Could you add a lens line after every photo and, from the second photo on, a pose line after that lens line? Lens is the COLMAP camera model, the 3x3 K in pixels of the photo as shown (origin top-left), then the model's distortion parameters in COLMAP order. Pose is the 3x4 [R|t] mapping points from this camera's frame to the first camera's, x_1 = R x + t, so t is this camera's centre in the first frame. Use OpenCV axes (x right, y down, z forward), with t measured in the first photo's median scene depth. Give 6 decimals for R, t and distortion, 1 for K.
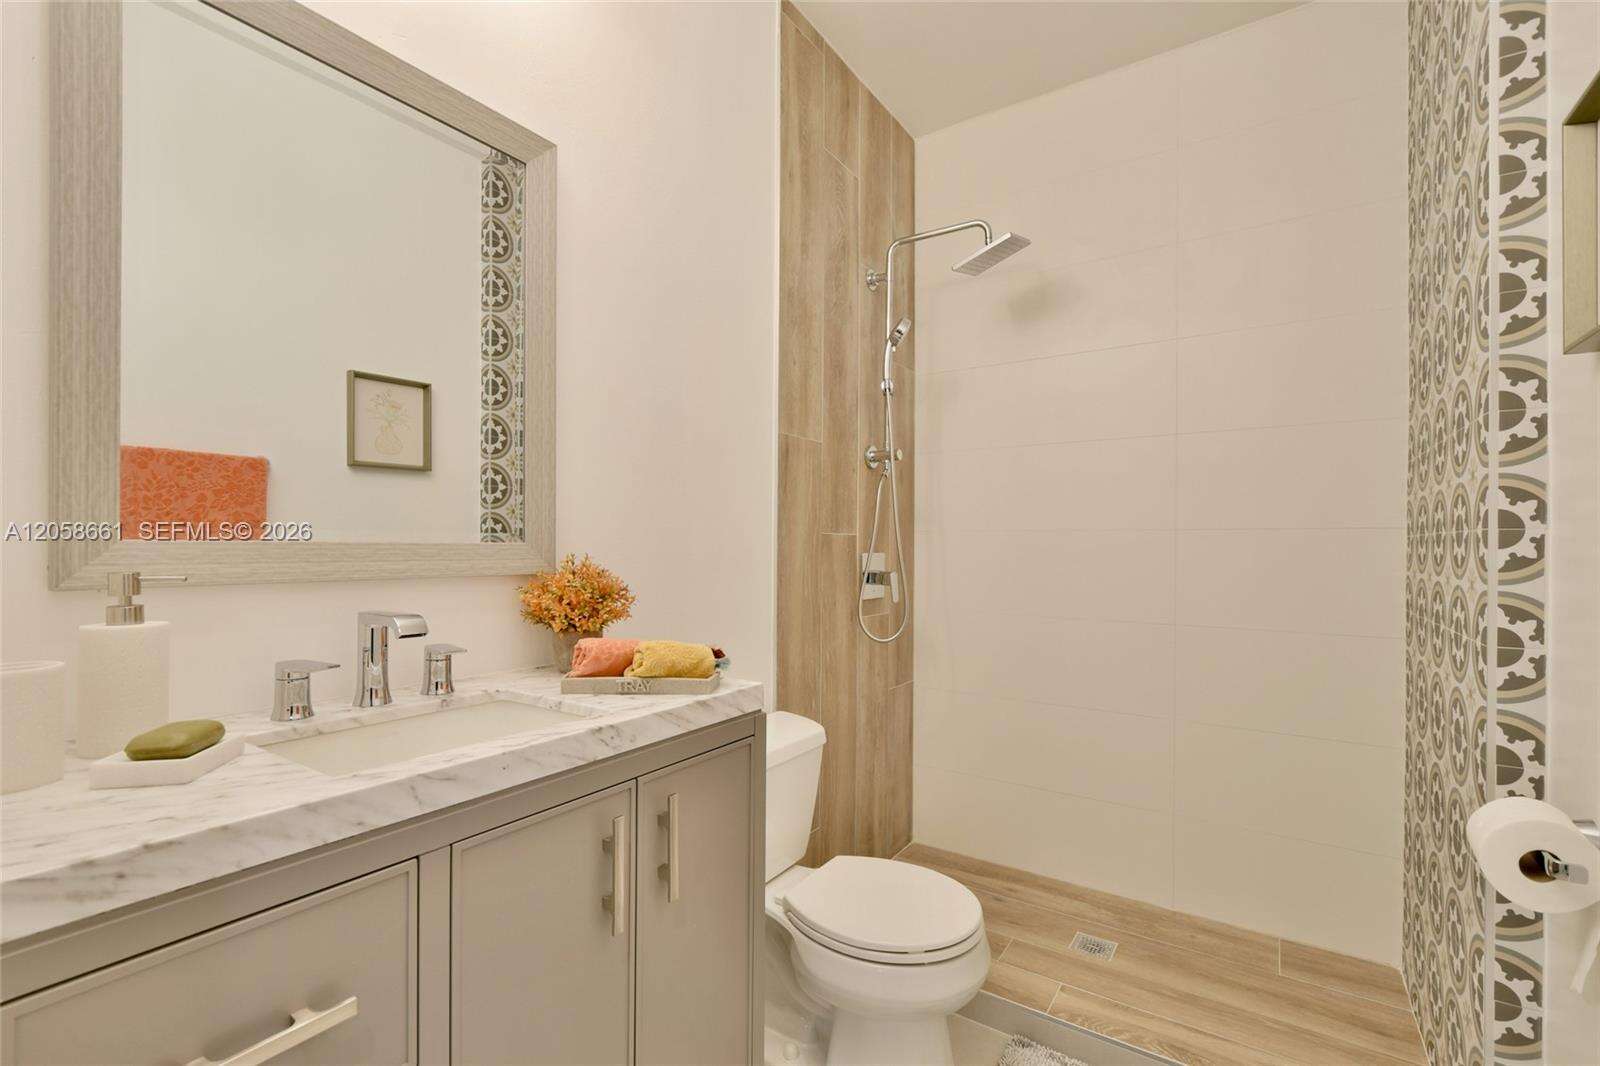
lens RADIAL K [[701.6, 0, 805.6], [0, 701.6, 547.0], [0, 0, 1]] dist [0.005454, -0.005787]
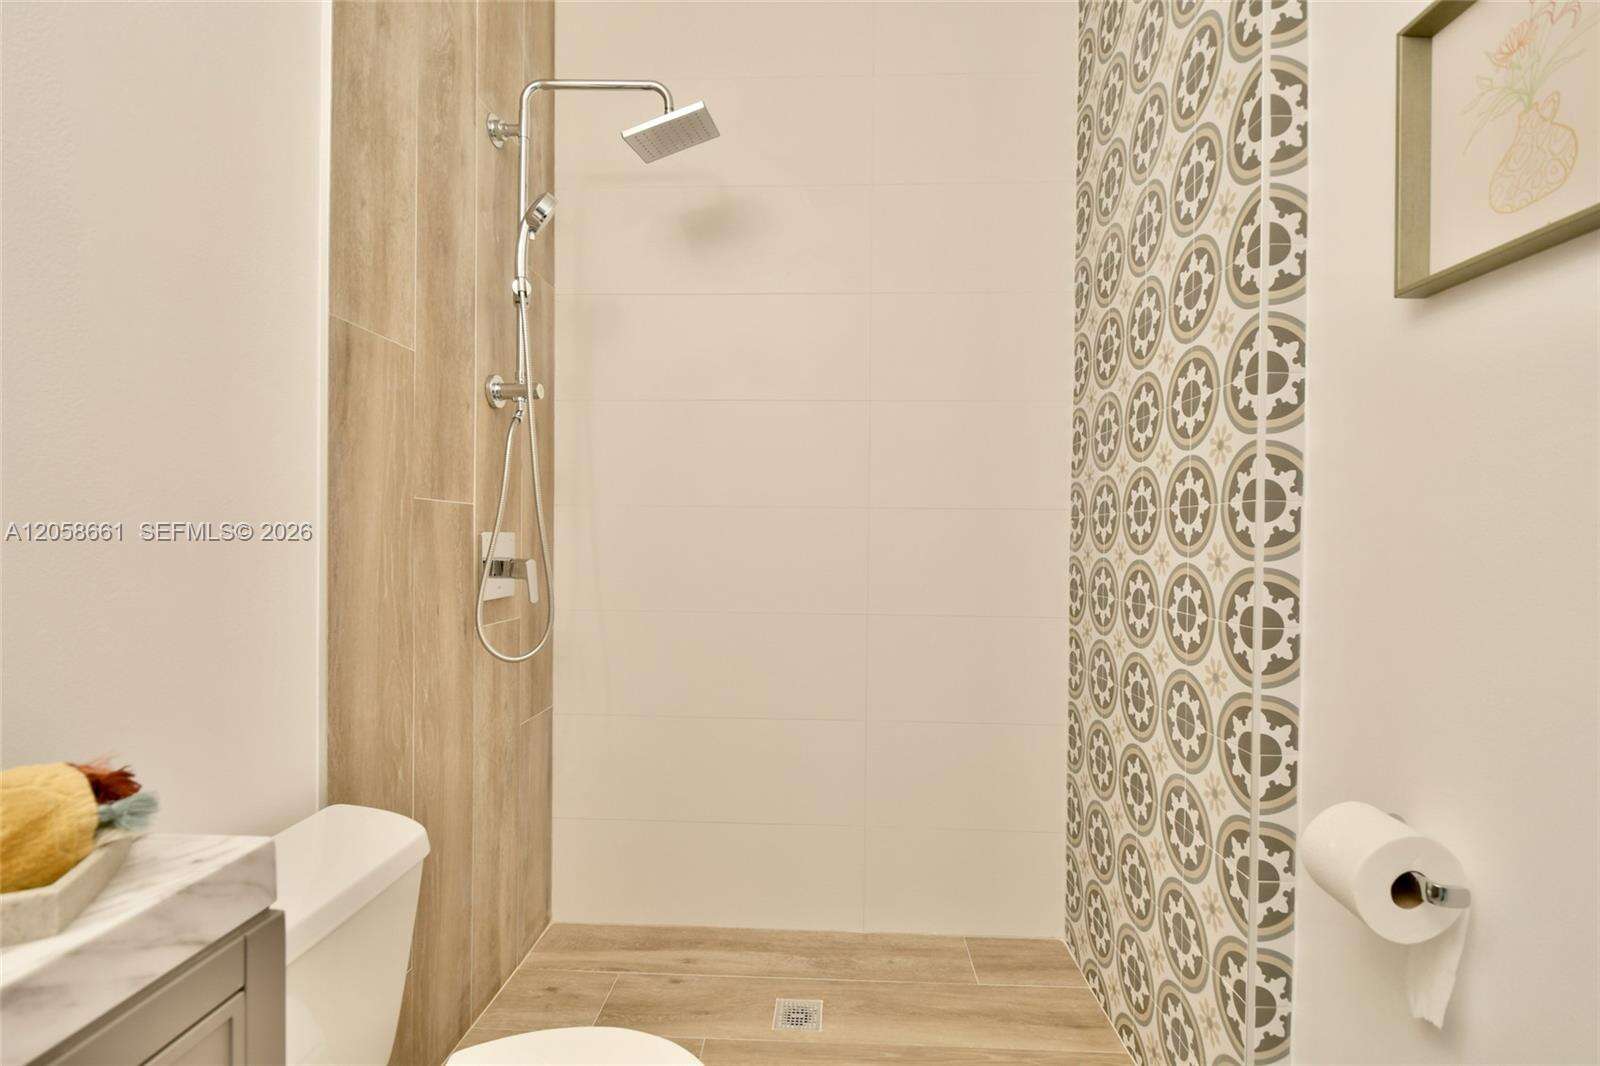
lens RADIAL K [[701.6, 0, 805.6], [0, 701.6, 547.0], [0, 0, 1]] dist [0.005454, -0.005787]
pose [[0.852766, -0.002314, 0.522288, -0.006829], [-0.004822, 0.999913, 0.012303, 0.014760], [-0.522271, -0.013010, 0.852680, 0.287172]]
